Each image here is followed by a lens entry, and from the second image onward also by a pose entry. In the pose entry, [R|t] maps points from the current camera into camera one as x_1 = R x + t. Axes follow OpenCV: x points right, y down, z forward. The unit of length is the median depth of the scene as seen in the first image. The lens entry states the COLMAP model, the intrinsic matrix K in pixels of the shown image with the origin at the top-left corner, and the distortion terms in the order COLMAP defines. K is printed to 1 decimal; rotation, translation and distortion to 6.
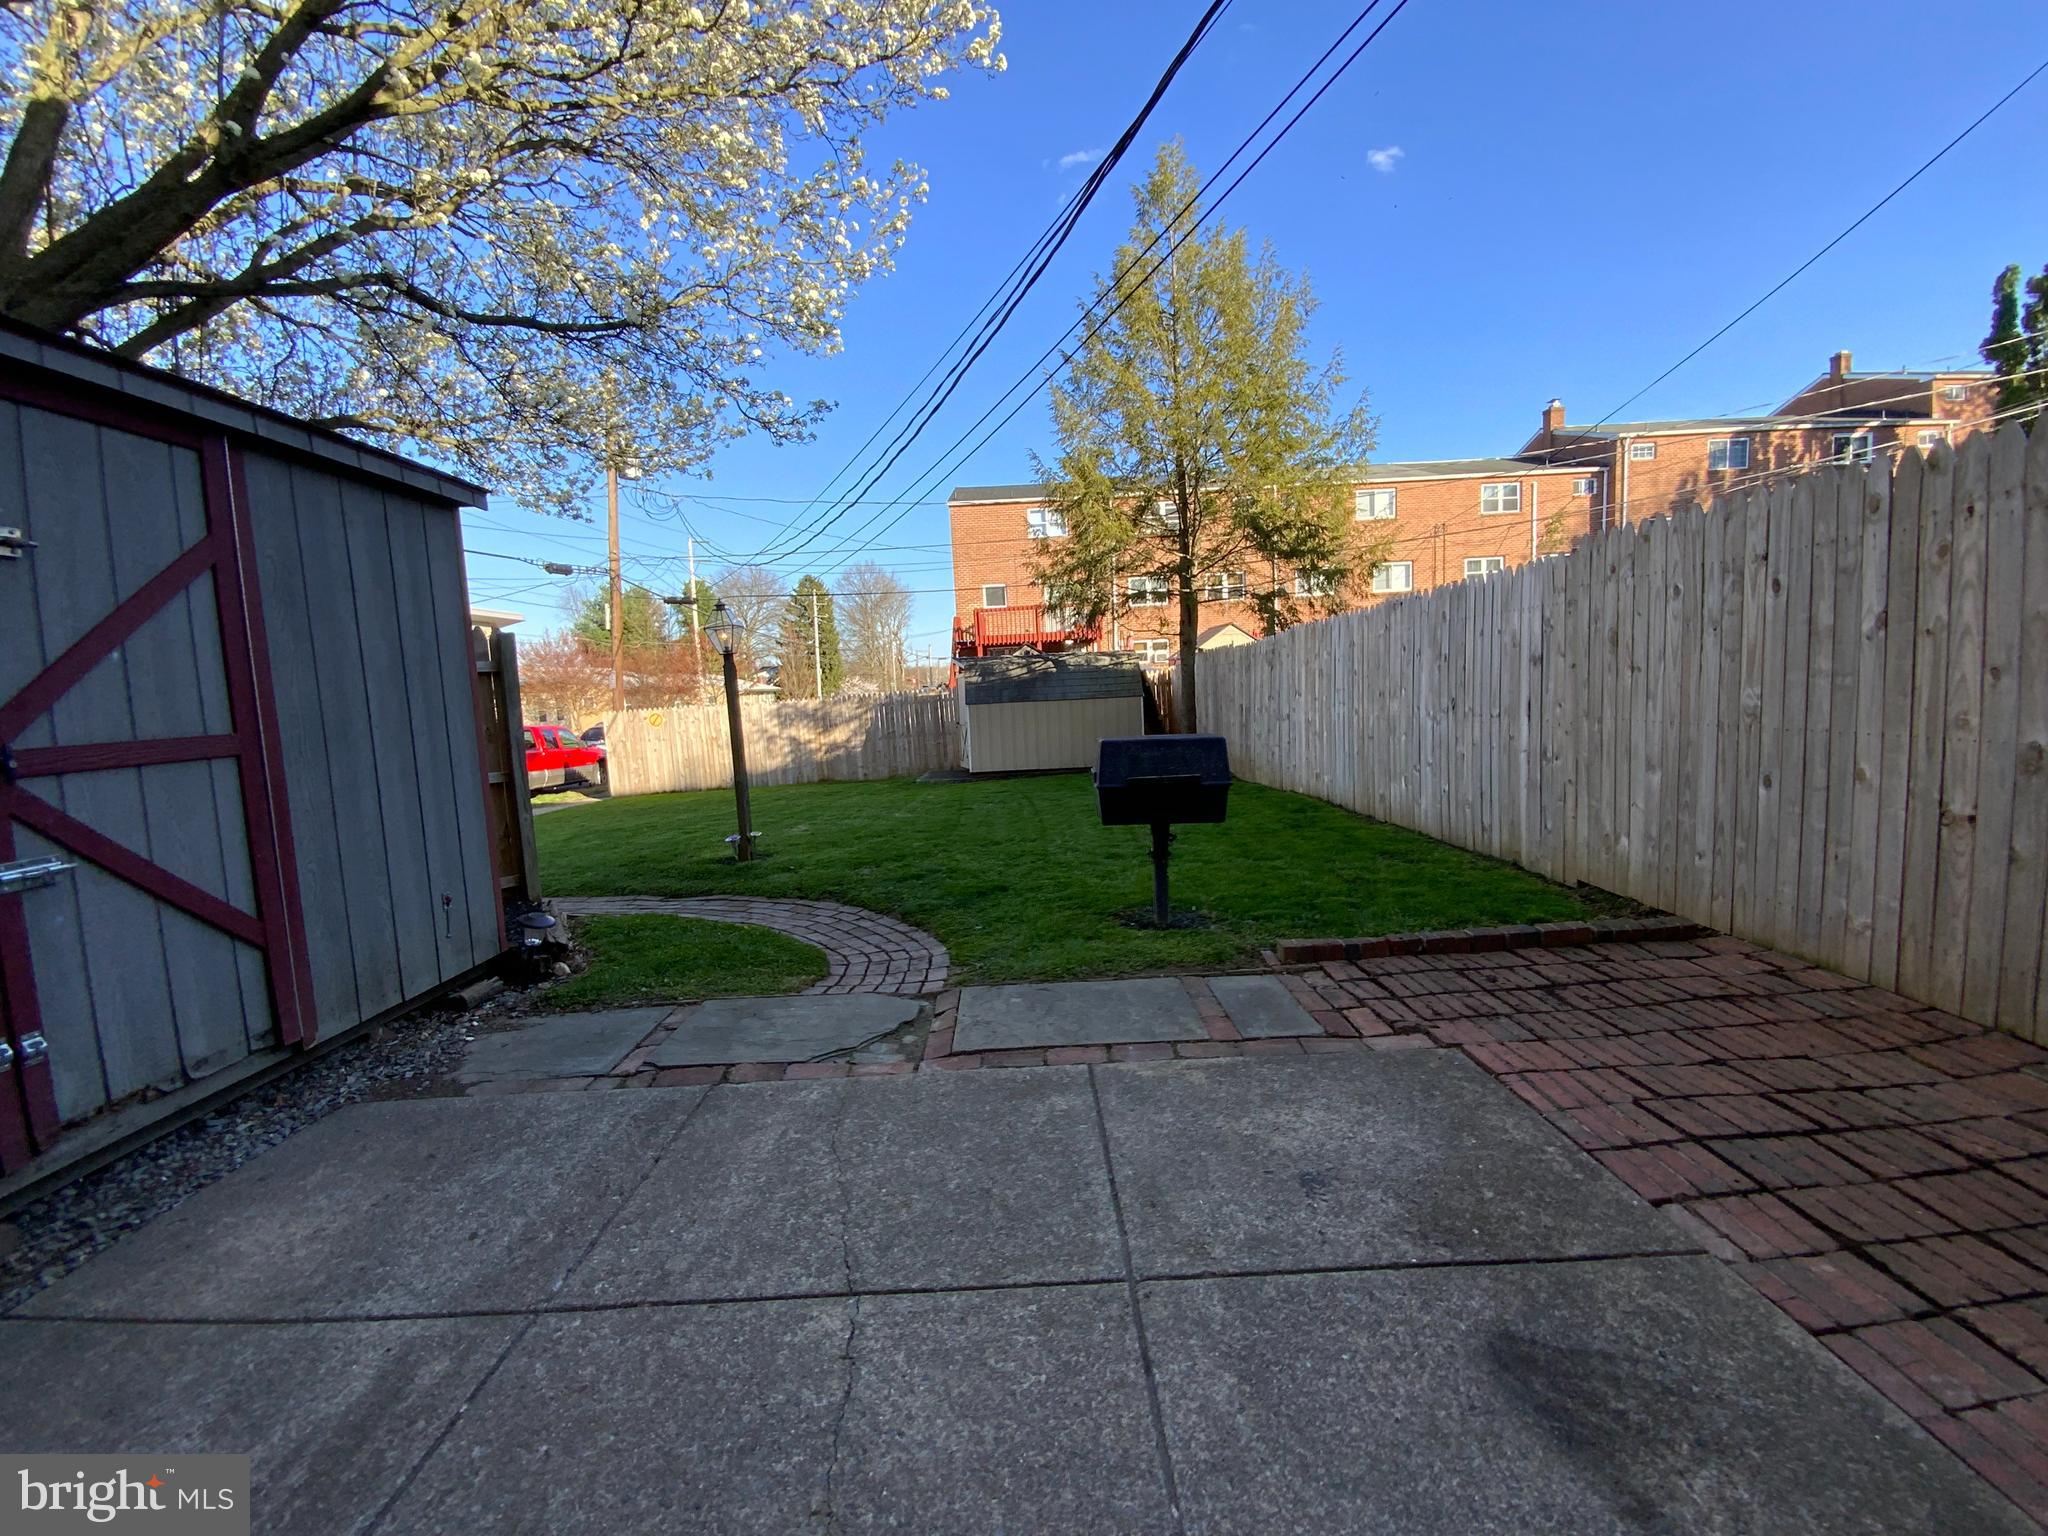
lens RADIAL K [[828.5, 0, 1024.0], [0, 828.5, 768.0], [0, 0, 1]] dist [0.021687, -0.017738]
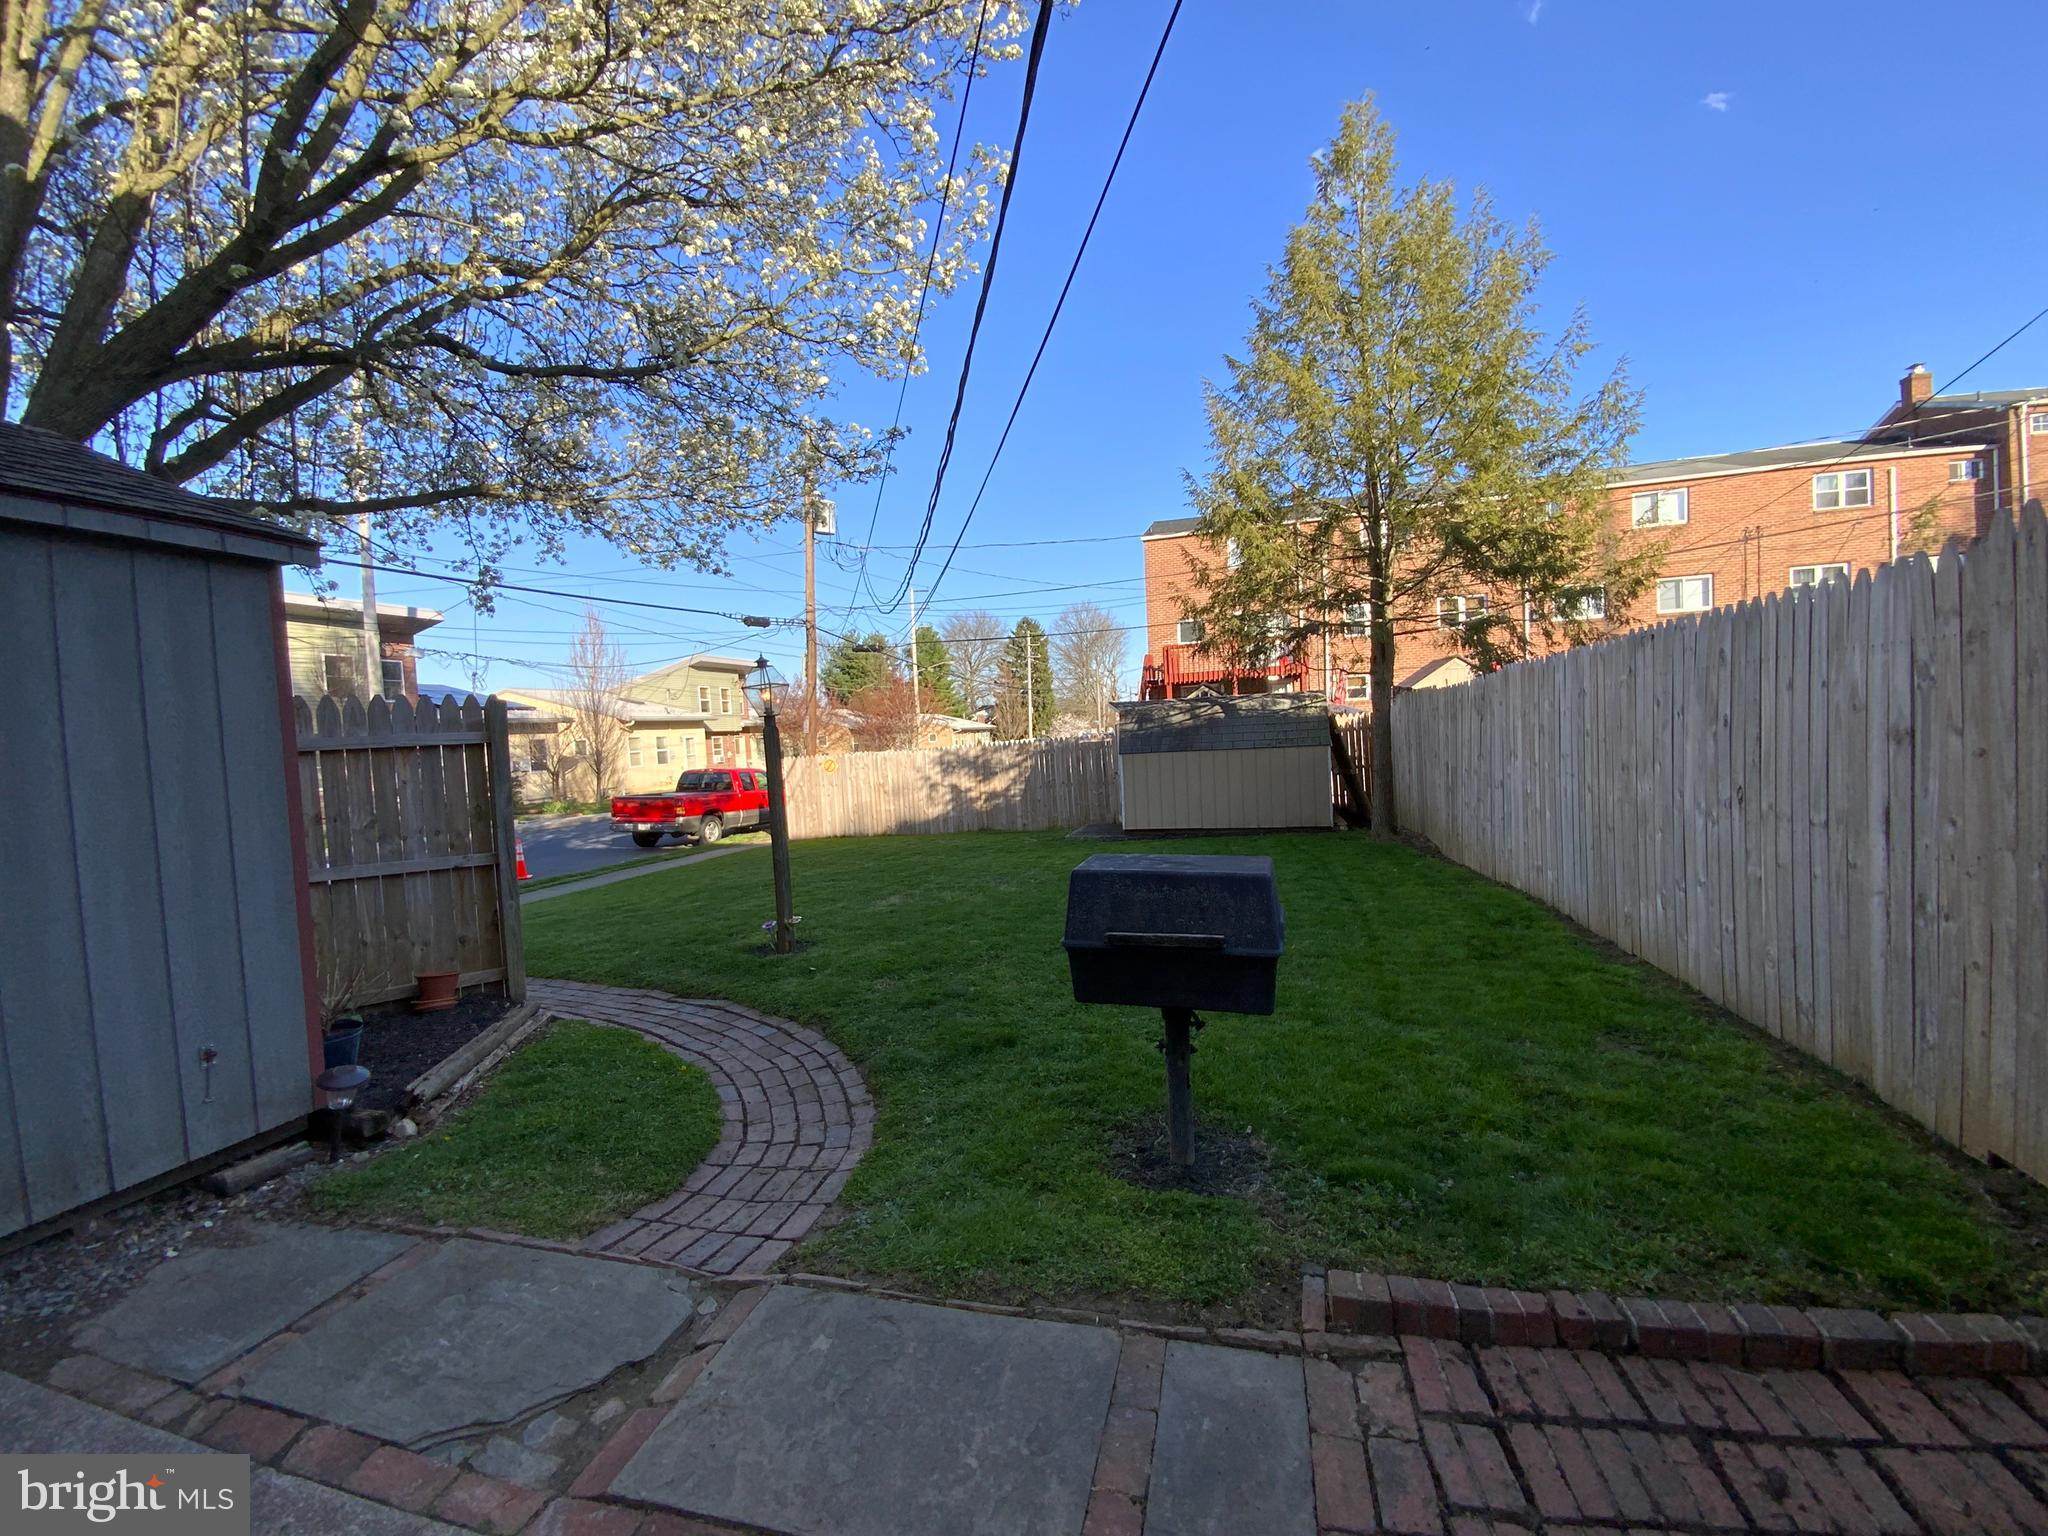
lens RADIAL K [[828.5, 0, 1024.0], [0, 828.5, 768.0], [0, 0, 1]] dist [0.021687, -0.017738]
pose [[0.965420, 0.010482, -0.260489, 0.080938], [-0.021565, 0.998978, -0.039725, -0.030986], [0.259806, 0.043968, 0.964659, 0.130542]]
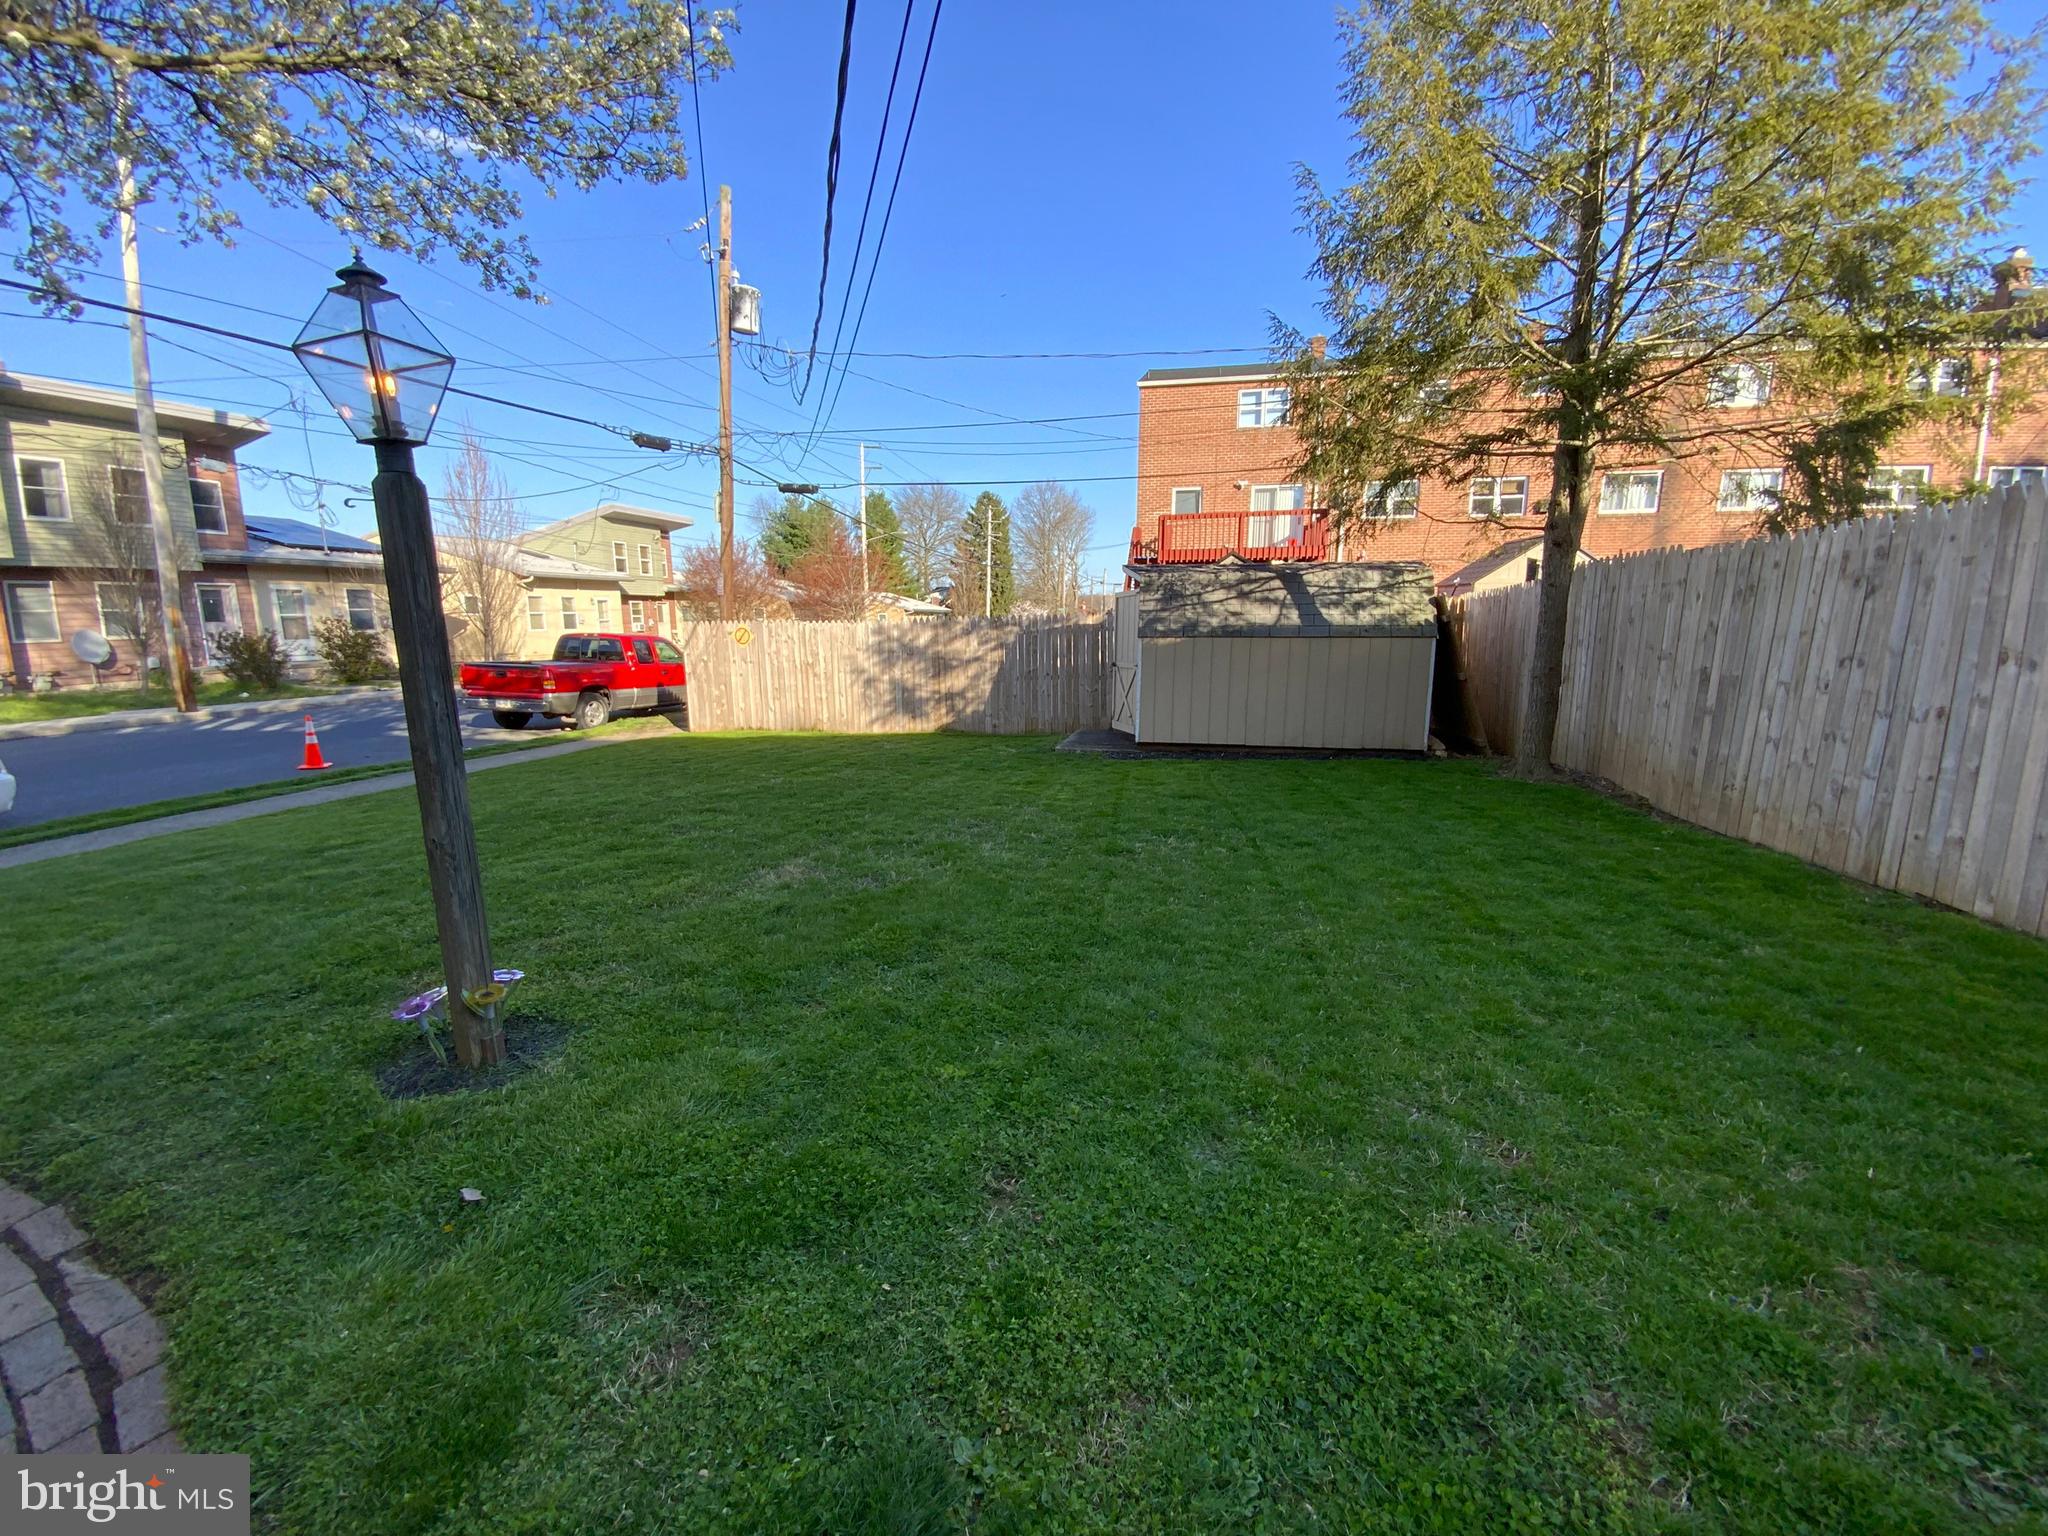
lens RADIAL K [[820.5, 0, 1027.8], [0, 820.5, 787.2], [0, 0, 1]] dist [0.020918, -0.023096]
pose [[0.978134, 0.087977, -0.188454, -0.029361], [-0.067438, 0.991330, 0.112768, -0.033938], [0.196741, -0.097593, 0.975586, 0.430919]]
